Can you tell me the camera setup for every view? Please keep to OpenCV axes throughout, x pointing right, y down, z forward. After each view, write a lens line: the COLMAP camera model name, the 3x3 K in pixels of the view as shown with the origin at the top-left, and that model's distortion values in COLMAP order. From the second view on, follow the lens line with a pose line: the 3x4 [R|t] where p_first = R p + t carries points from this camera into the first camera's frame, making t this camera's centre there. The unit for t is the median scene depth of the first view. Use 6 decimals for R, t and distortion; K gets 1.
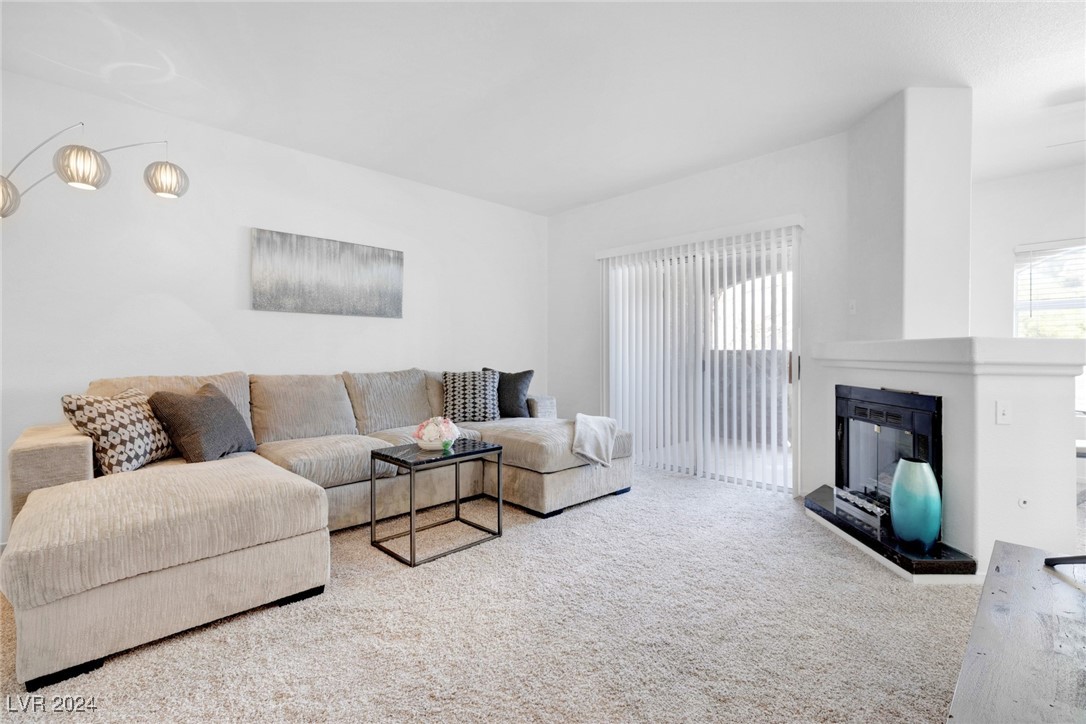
lens RADIAL K [[485.0, 0, 558.6], [0, 485.0, 351.4], [0, 0, 1]] dist [0.003002, 0.000131]
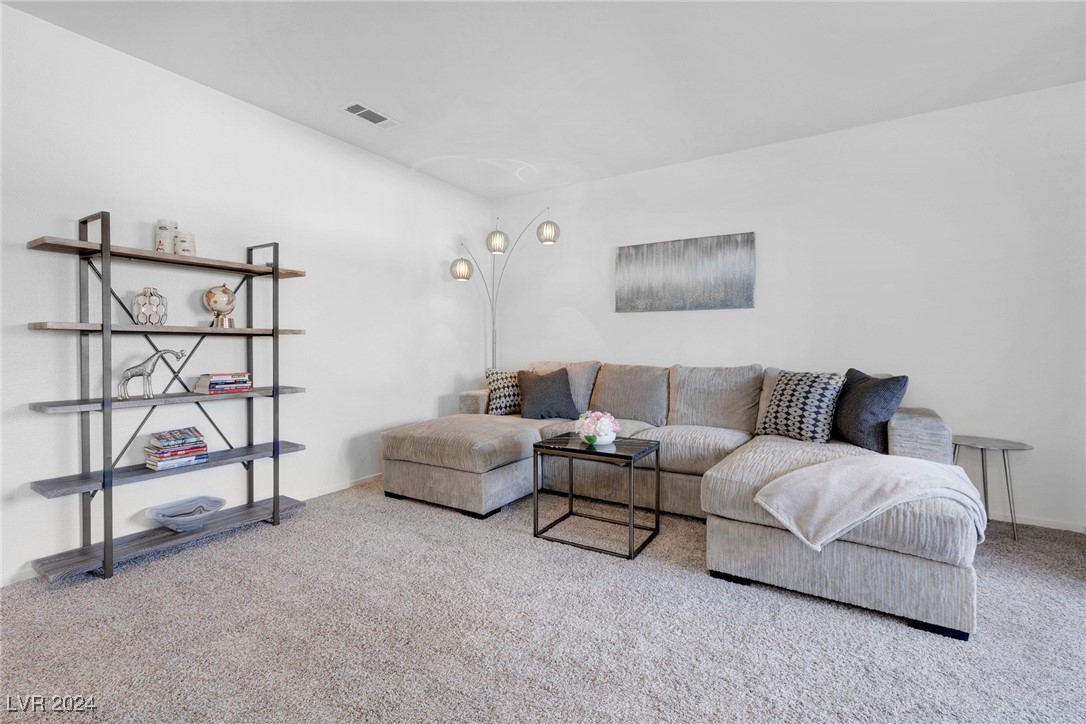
lens RADIAL K [[485.0, 0, 551.5], [0, 485.0, 347.2], [0, 0, 1]] dist [0.003002, 0.000131]
pose [[0.221905, 0.006419, -0.975047, 0.505182], [0.002359, 0.999972, 0.007120, -0.003548], [0.975065, -0.003880, 0.221884, 0.491817]]
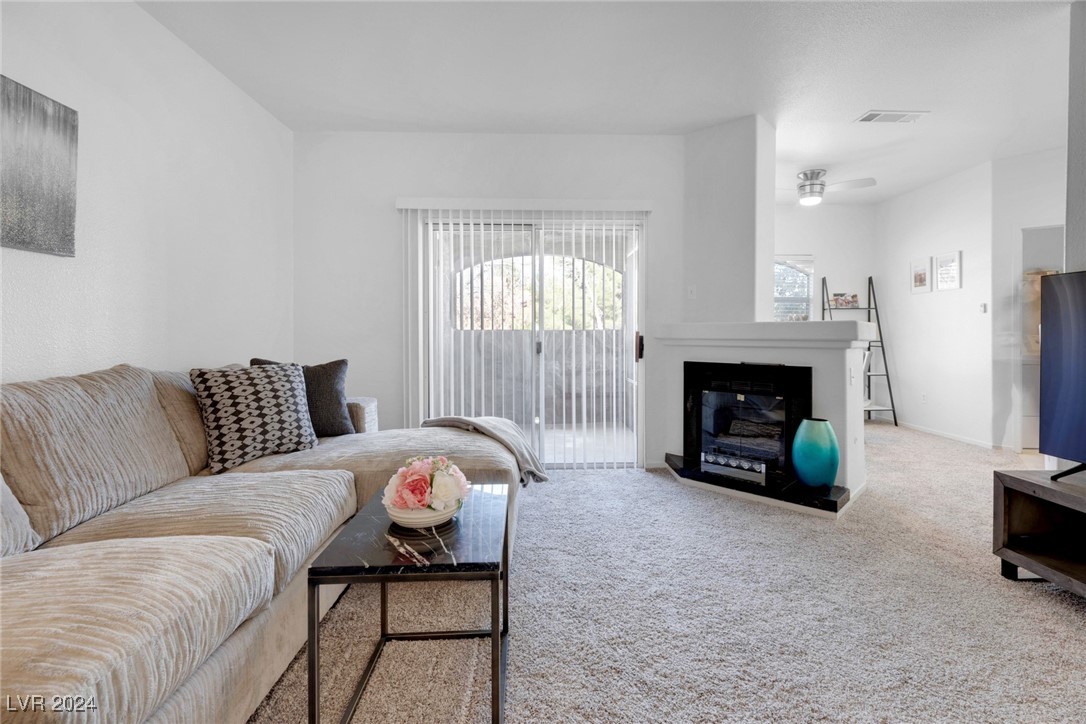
lens RADIAL K [[485.0, 0, 558.5], [0, 485.0, 333.7], [0, 0, 1]] dist [0.003002, 0.000131]
pose [[0.685516, -0.001488, 0.728056, -0.379714], [-0.002112, 0.999990, 0.004033, 0.000939], [-0.728055, -0.004302, 0.685505, 0.393153]]
